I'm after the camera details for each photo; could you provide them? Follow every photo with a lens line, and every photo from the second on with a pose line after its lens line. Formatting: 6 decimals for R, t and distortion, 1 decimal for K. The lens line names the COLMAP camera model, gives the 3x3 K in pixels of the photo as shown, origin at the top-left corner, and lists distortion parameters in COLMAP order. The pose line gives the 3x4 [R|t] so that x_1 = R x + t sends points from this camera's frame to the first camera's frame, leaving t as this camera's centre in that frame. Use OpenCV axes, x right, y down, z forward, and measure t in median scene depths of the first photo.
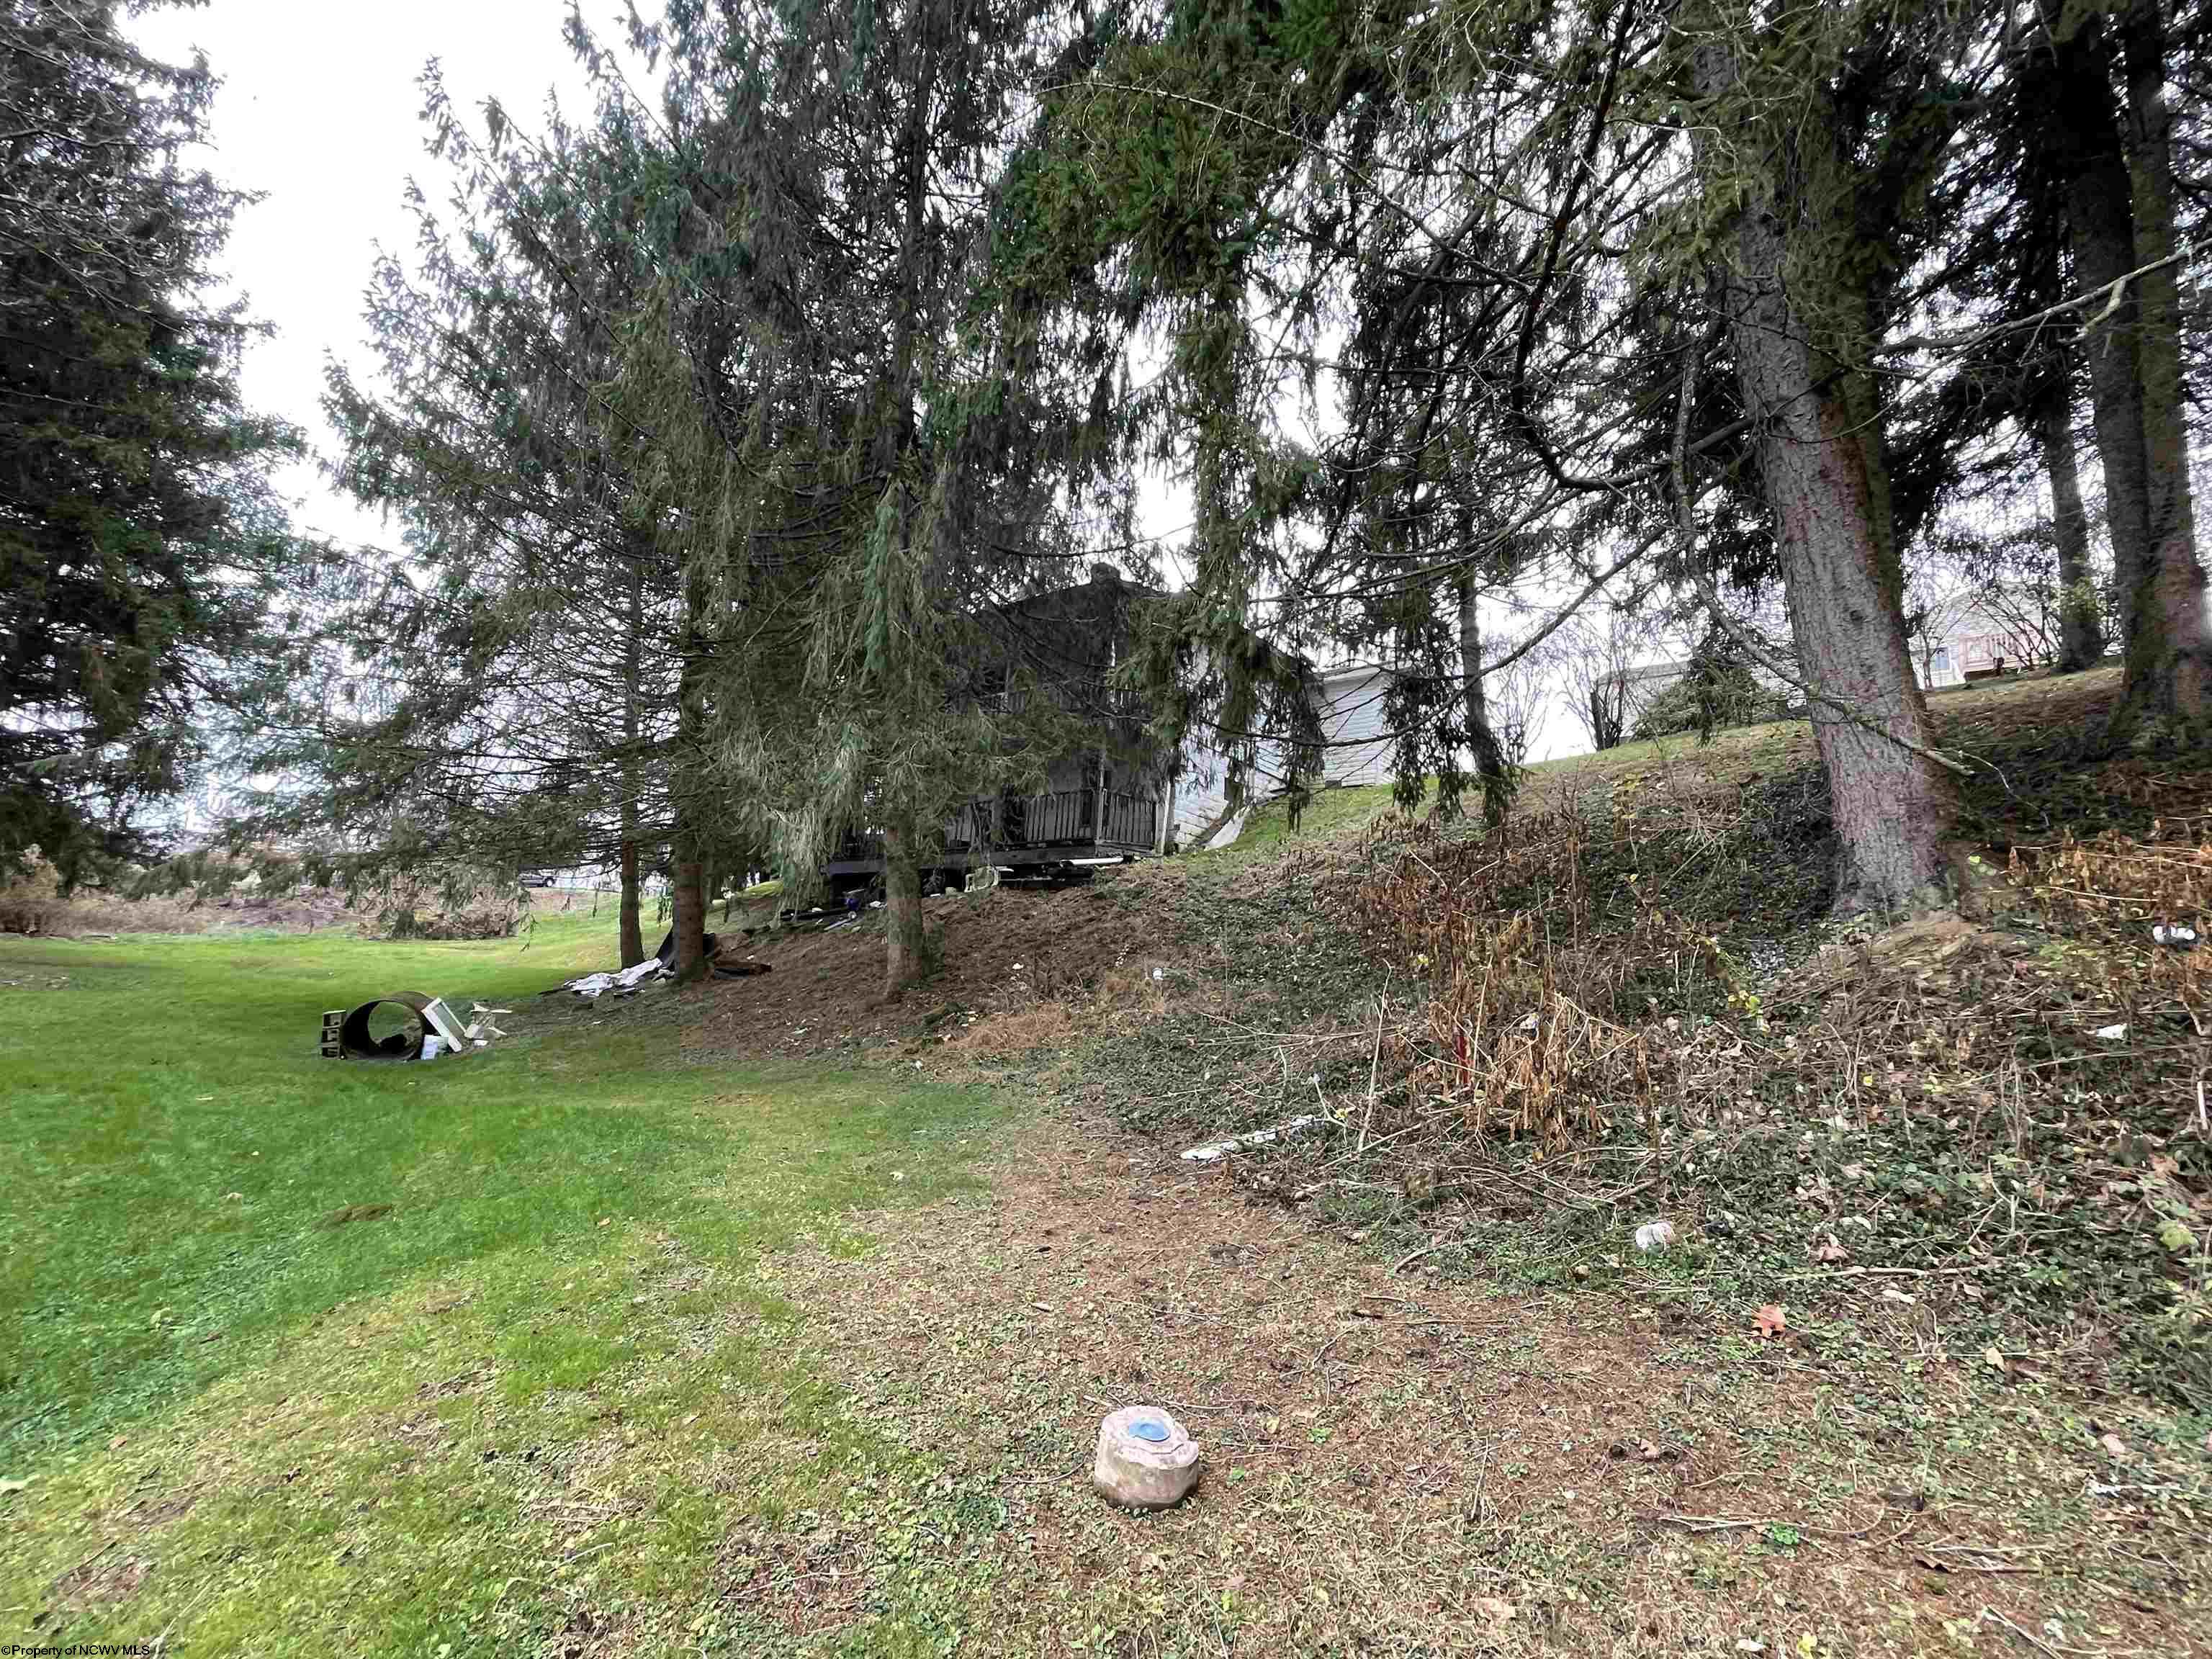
lens RADIAL K [[975.7, 0, 1109.0], [0, 975.7, 825.4], [0, 0, 1]] dist [0.000917, -0.000116]
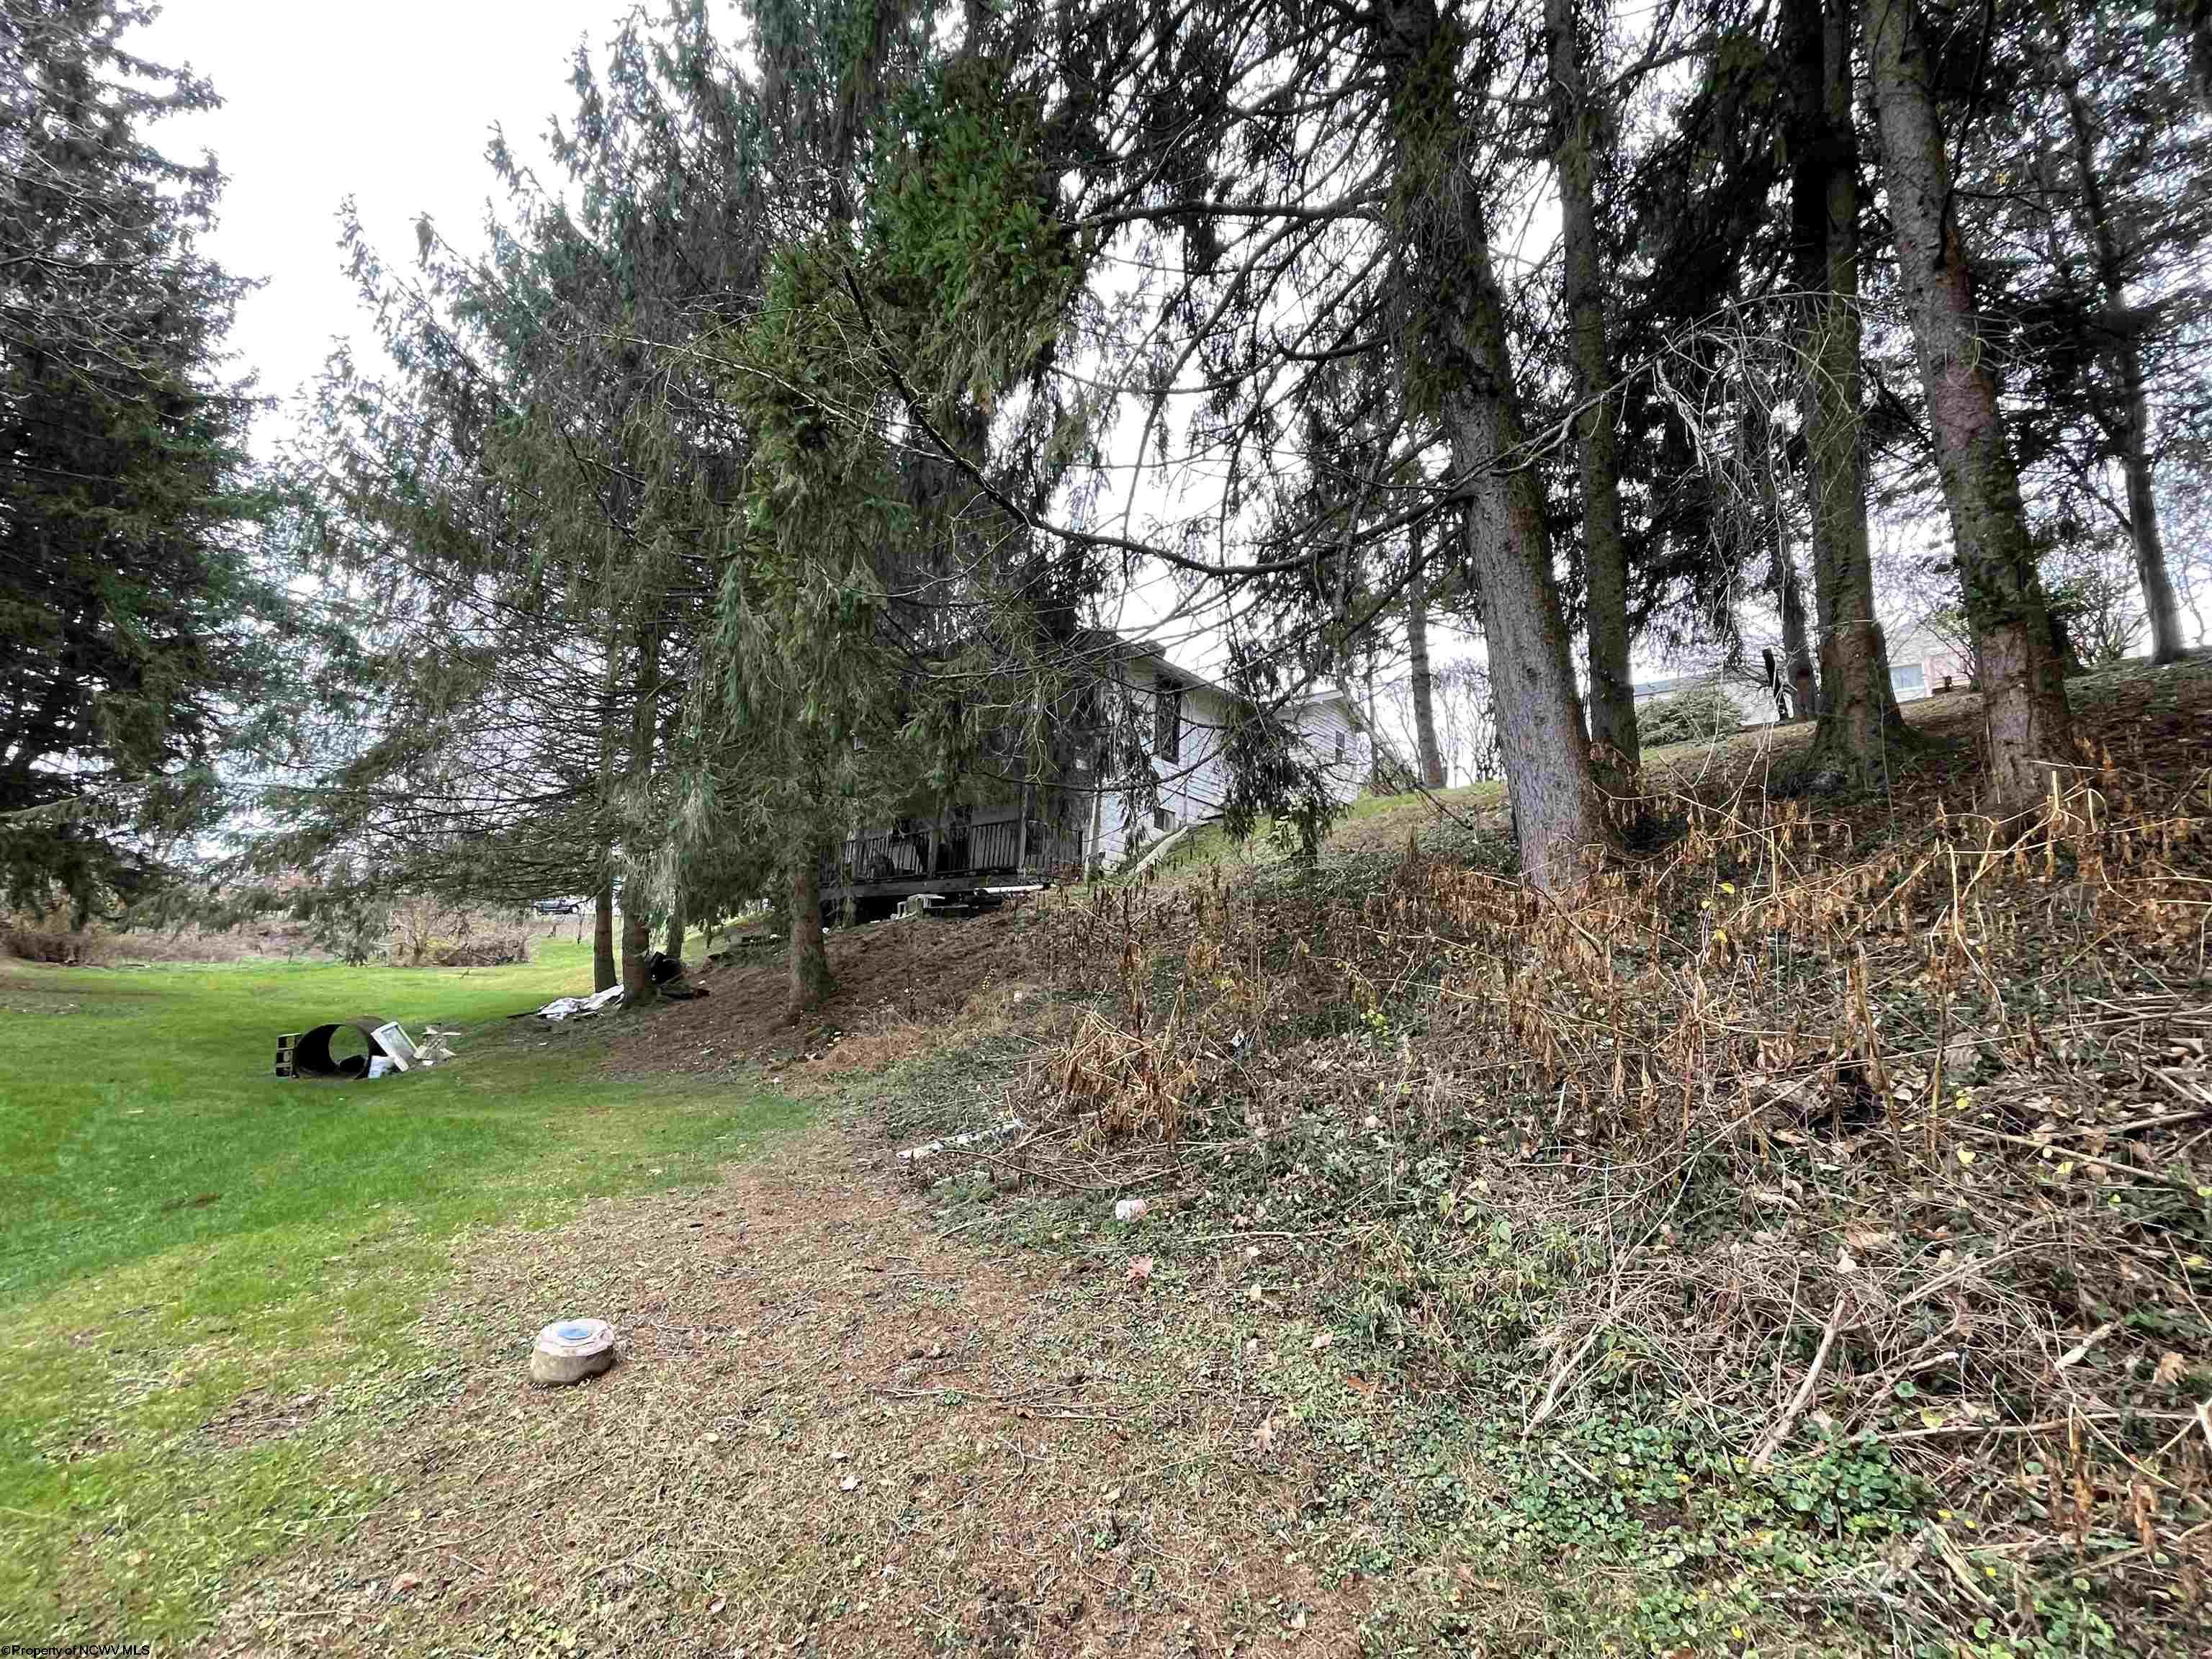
lens RADIAL K [[977.5, 0, 1105.1], [0, 977.5, 824.8], [0, 0, 1]] dist [0.003867, -0.000202]
pose [[0.999254, -0.011562, -0.036846, 0.182345], [0.010768, 0.999707, -0.021690, -0.012380], [0.037086, 0.021277, 0.999086, -0.078704]]
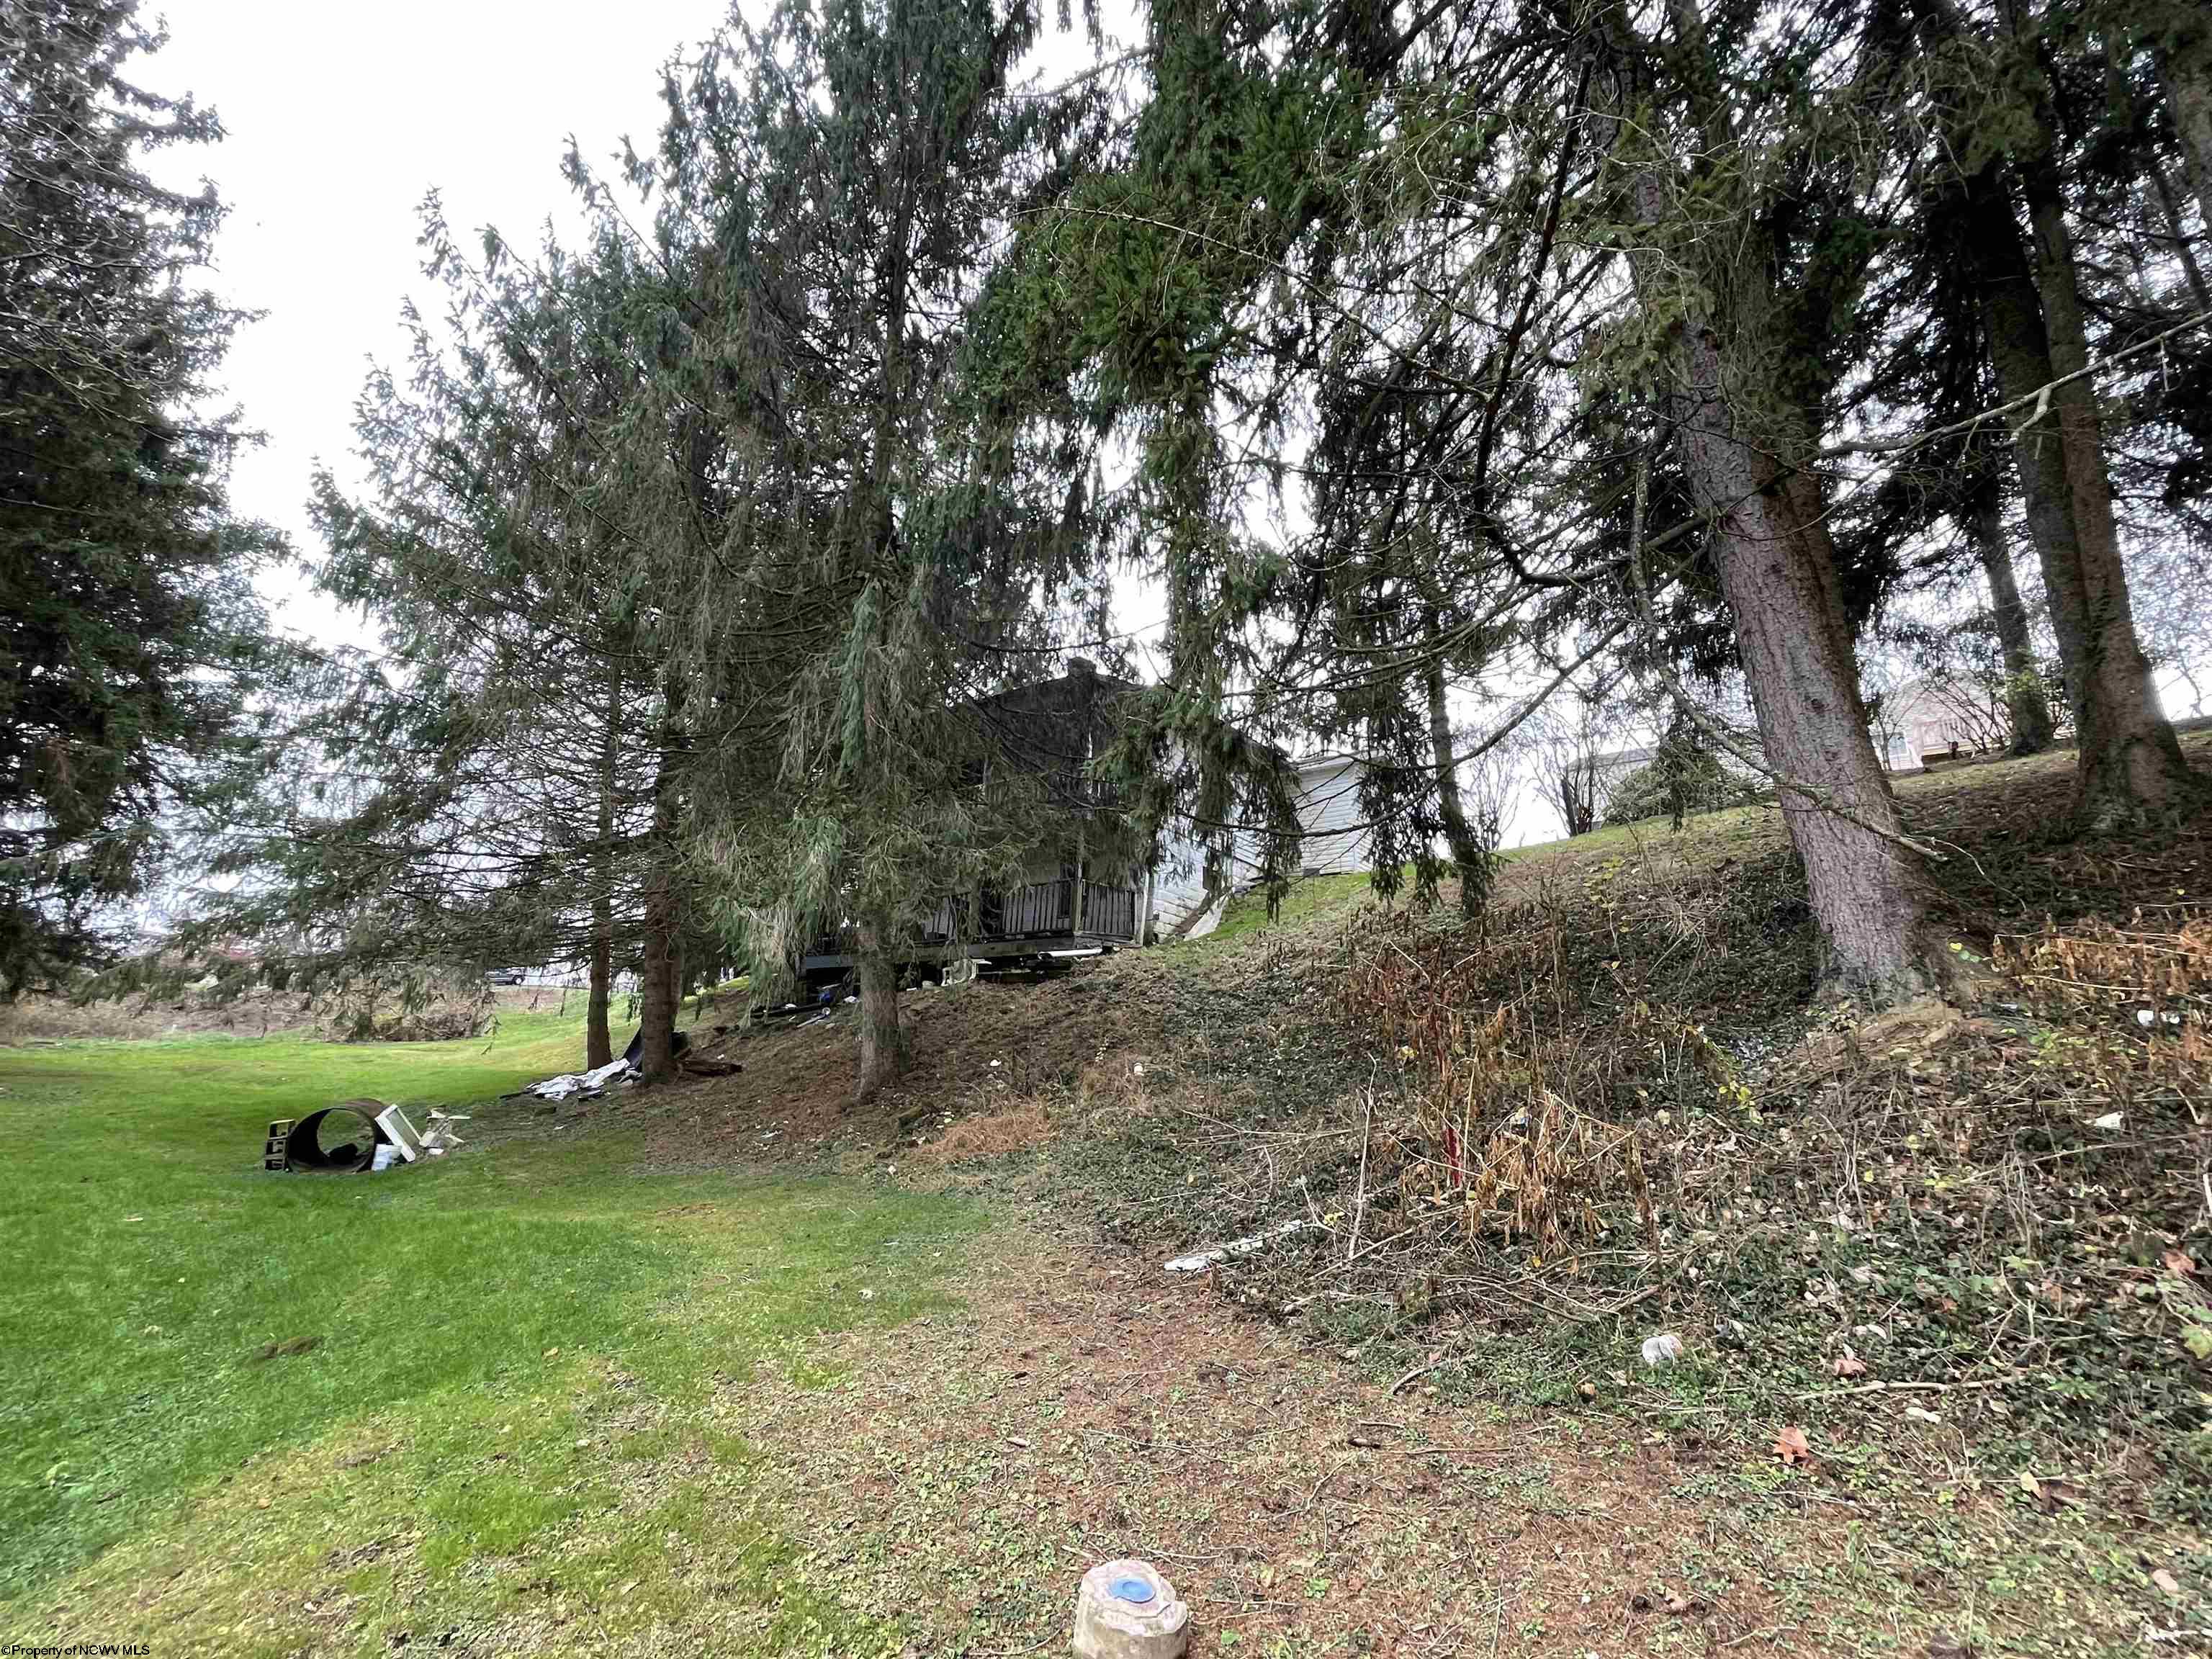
lens RADIAL K [[973.8, 0, 1106.0], [0, 973.8, 829.5], [0, 0, 1]] dist [0.001950, -0.000077]
pose [[0.999774, -0.009922, 0.018814, 0.001238], [0.011519, 0.996158, -0.086818, -0.002562], [-0.017880, 0.087015, 0.996047, 0.005751]]
